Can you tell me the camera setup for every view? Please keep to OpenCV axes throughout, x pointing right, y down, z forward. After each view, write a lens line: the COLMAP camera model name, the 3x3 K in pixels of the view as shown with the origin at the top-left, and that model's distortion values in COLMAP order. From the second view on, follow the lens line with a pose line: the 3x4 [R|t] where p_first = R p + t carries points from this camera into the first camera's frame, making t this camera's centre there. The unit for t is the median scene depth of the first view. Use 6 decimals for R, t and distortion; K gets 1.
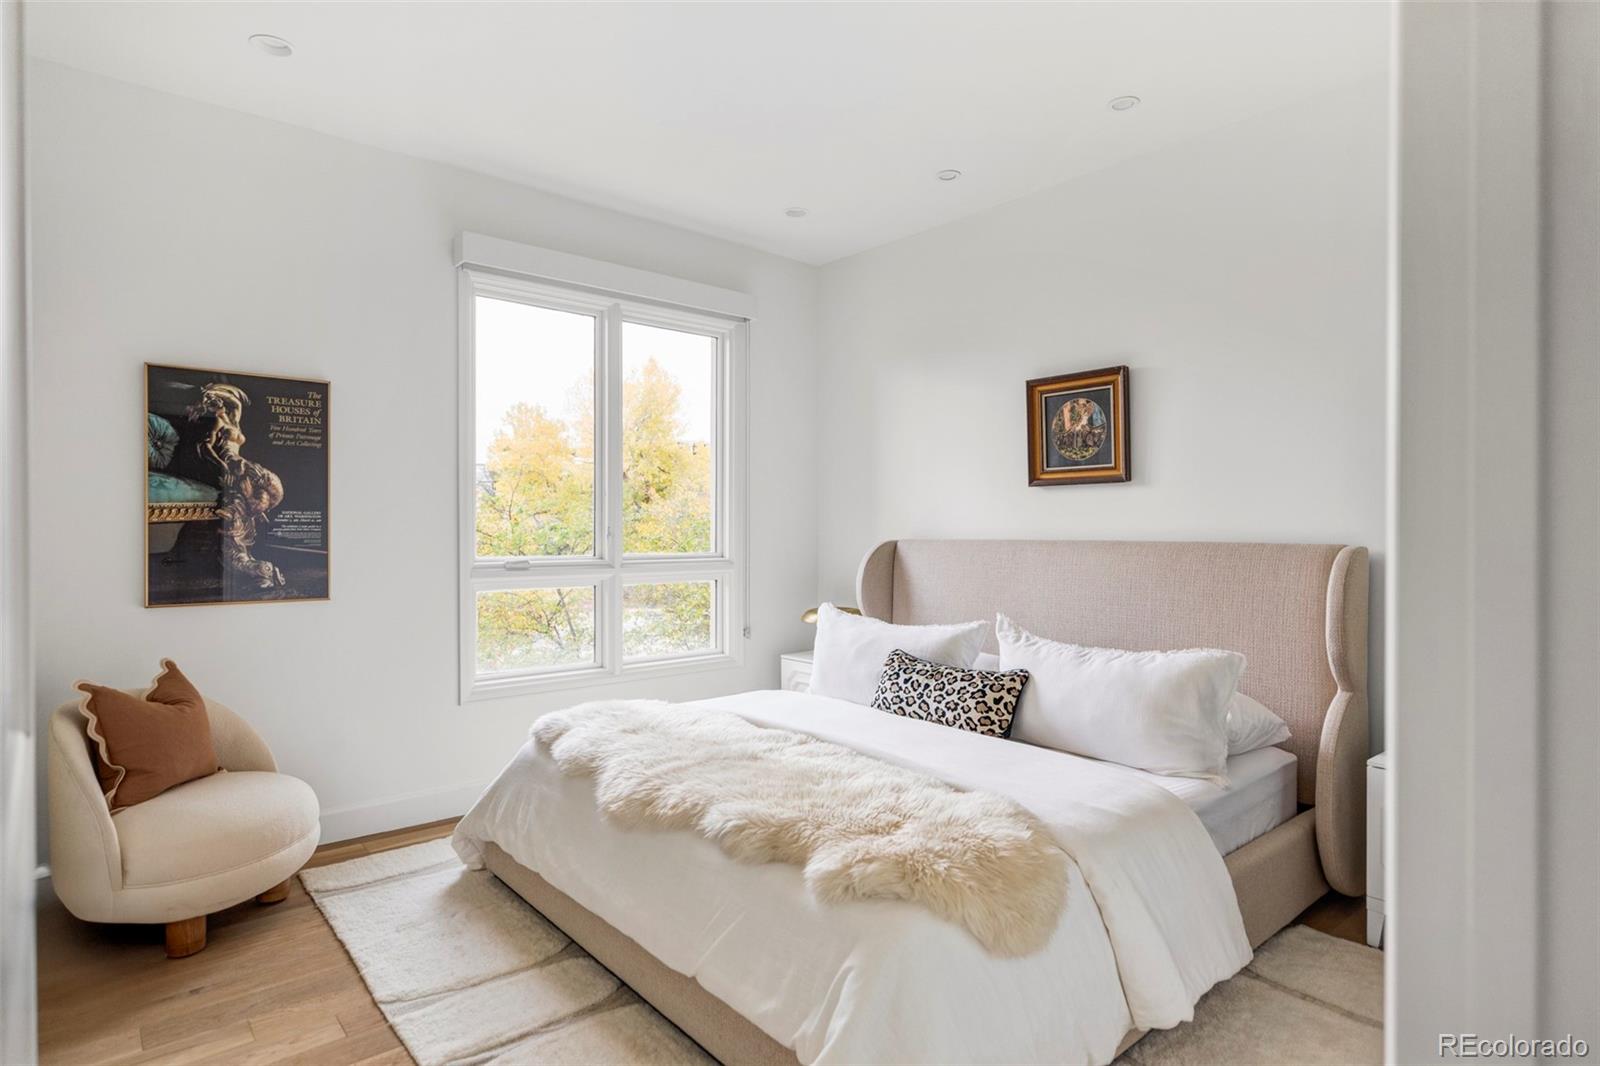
lens RADIAL K [[846.8, 0, 800.0], [0, 846.8, 533.0], [0, 0, 1]] dist [-0.000404, -0.000277]
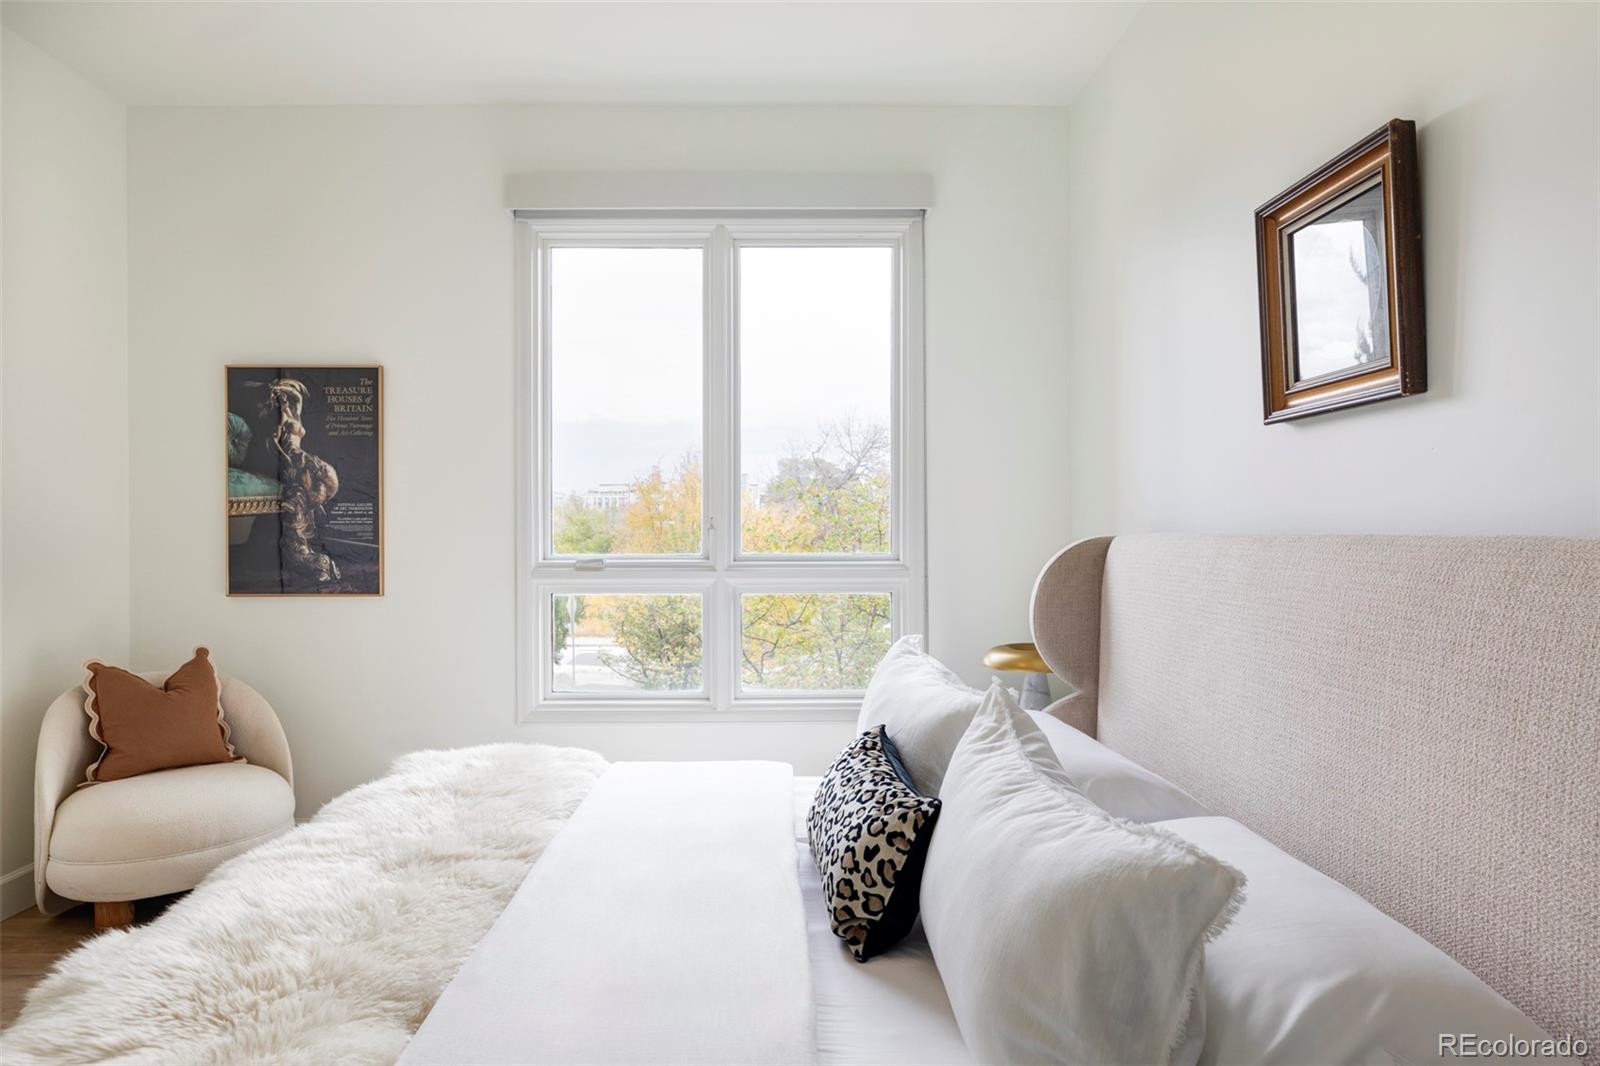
lens RADIAL K [[972.1, 0, 811.0], [0, 972.1, 522.6], [0, 0, 1]] dist [0.002711, 0.000154]
pose [[0.766479, -0.007281, -0.642228, 0.541540], [0.000746, 0.999945, -0.010446, 0.008960], [0.642268, 0.007527, 0.766443, 0.506341]]
